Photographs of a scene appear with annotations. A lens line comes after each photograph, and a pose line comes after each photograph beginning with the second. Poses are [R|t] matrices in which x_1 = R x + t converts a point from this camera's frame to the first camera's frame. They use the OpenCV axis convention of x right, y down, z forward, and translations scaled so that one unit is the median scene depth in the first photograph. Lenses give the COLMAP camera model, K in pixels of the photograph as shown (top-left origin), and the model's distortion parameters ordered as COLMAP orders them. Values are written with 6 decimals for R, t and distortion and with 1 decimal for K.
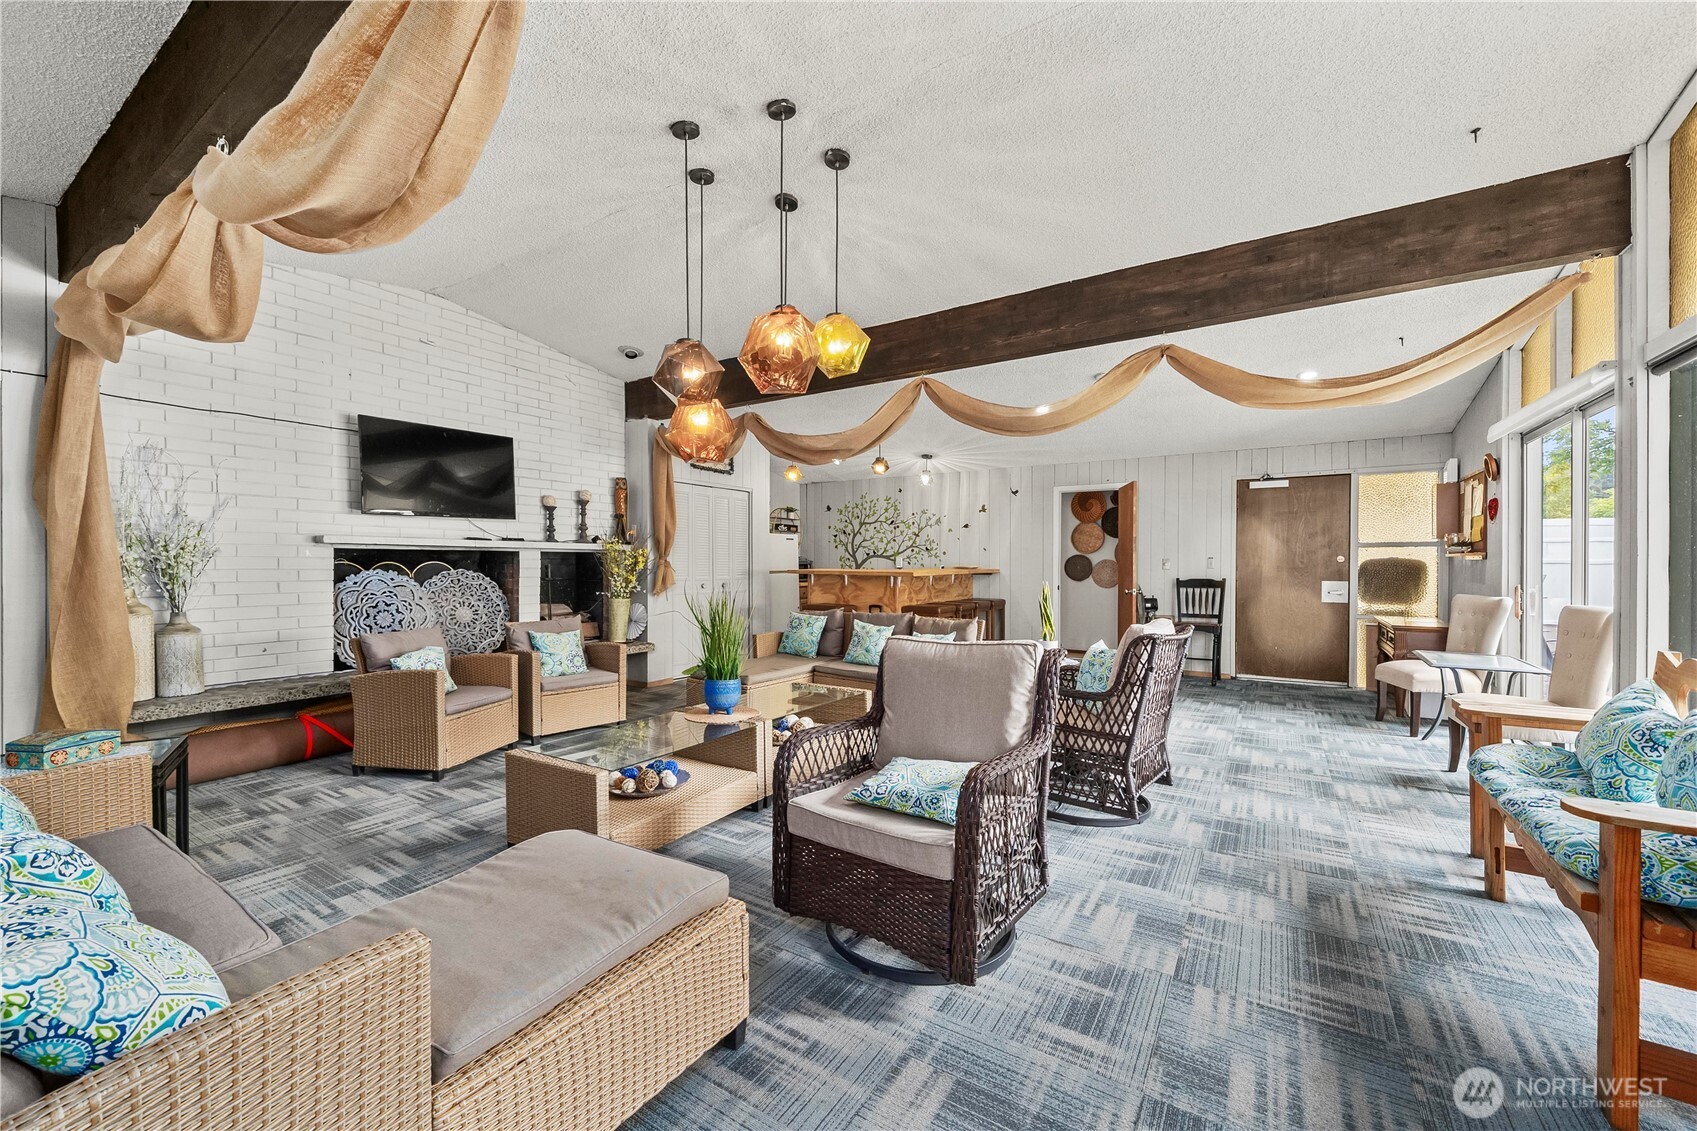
lens RADIAL K [[649.1, 0, 853.7], [0, 649.1, 568.9], [0, 0, 1]] dist [0.003483, 0.000251]
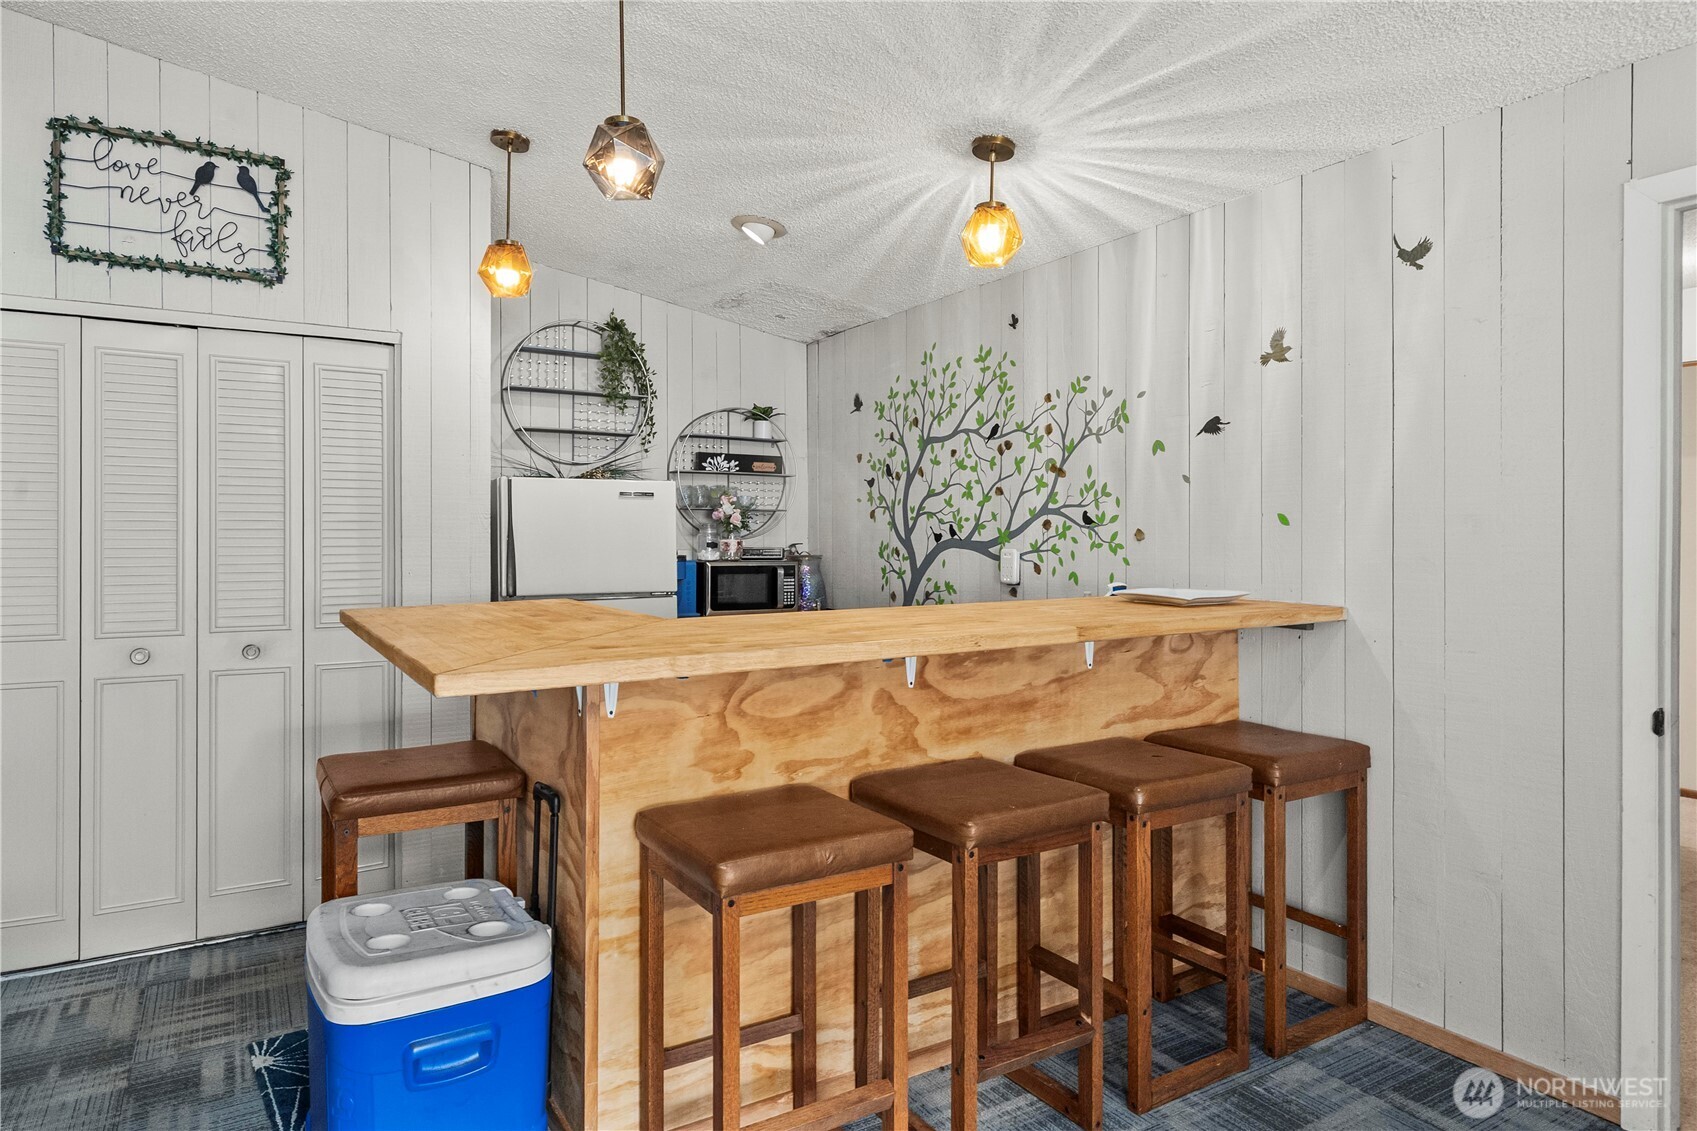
lens RADIAL K [[997.5, 0, 845.0], [0, 997.5, 553.9], [0, 0, 1]] dist [0.001911, 0.001813]
pose [[0.897619, 0.004406, -0.440750, 0.199132], [-0.000518, 0.999960, 0.008941, -0.018952], [0.440772, -0.007798, 0.897585, 0.549581]]
